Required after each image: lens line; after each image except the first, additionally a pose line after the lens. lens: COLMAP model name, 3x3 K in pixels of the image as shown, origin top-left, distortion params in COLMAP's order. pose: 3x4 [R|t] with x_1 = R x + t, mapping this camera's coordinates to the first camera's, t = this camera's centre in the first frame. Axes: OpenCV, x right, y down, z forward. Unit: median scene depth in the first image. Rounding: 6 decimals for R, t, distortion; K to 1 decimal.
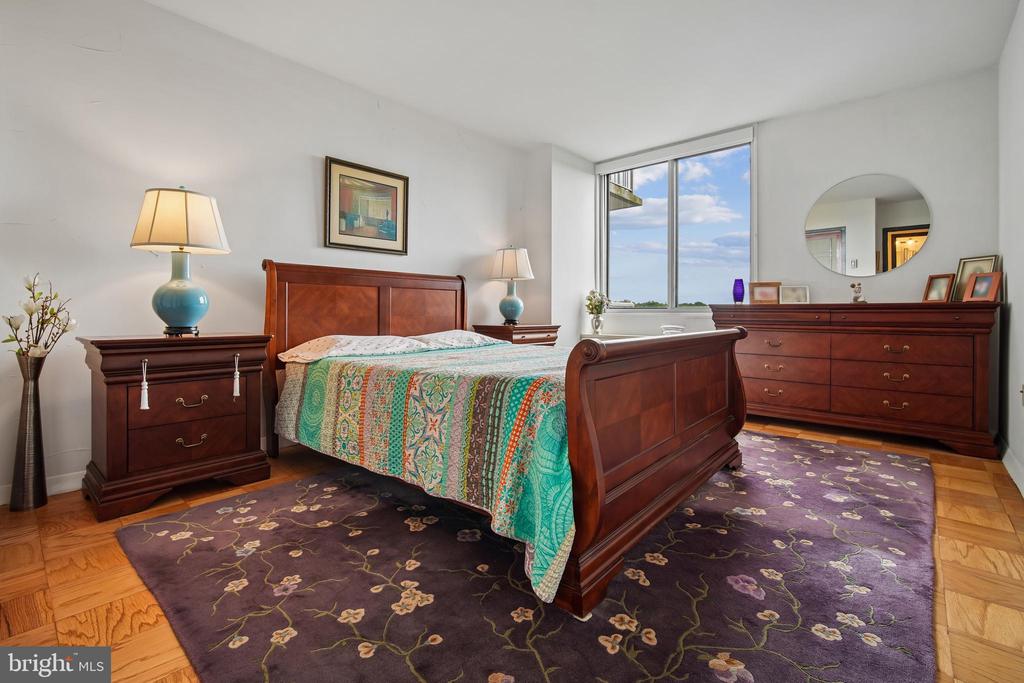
lens RADIAL K [[452.0, 0, 509.2], [0, 452.0, 321.0], [0, 0, 1]] dist [-0.015718, 0.002456]
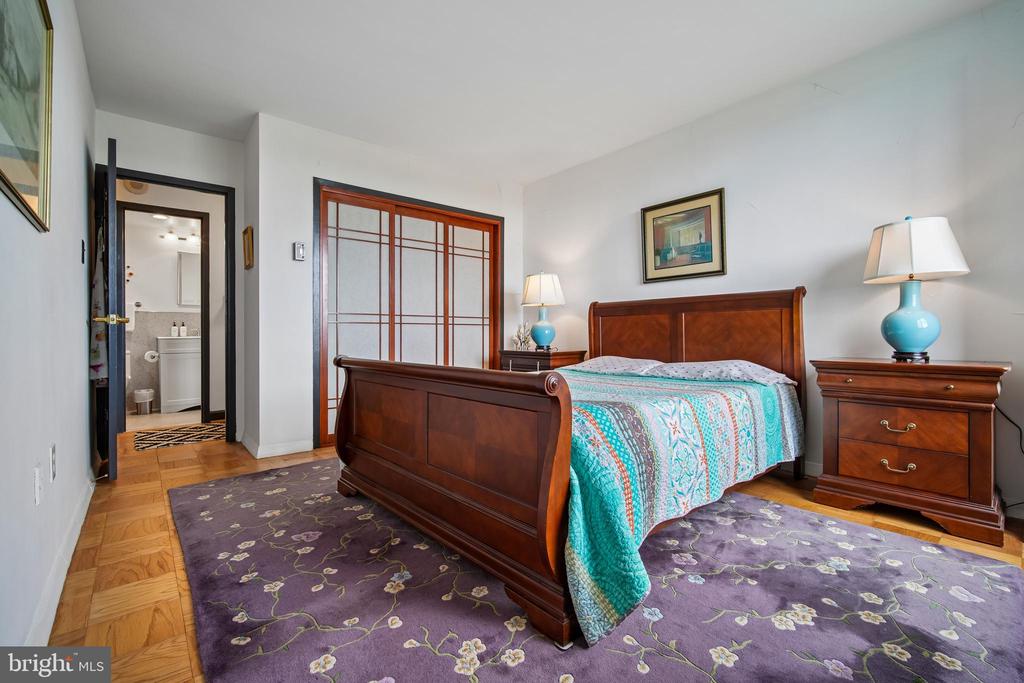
lens RADIAL K [[452.0, 0, 513.5], [0, 452.0, 334.2], [0, 0, 1]] dist [-0.015718, 0.002456]
pose [[-0.132353, -0.003466, -0.991197, 0.776240], [-0.018216, 0.999834, -0.001064, -0.020410], [0.991035, 0.017914, -0.132394, 0.766101]]
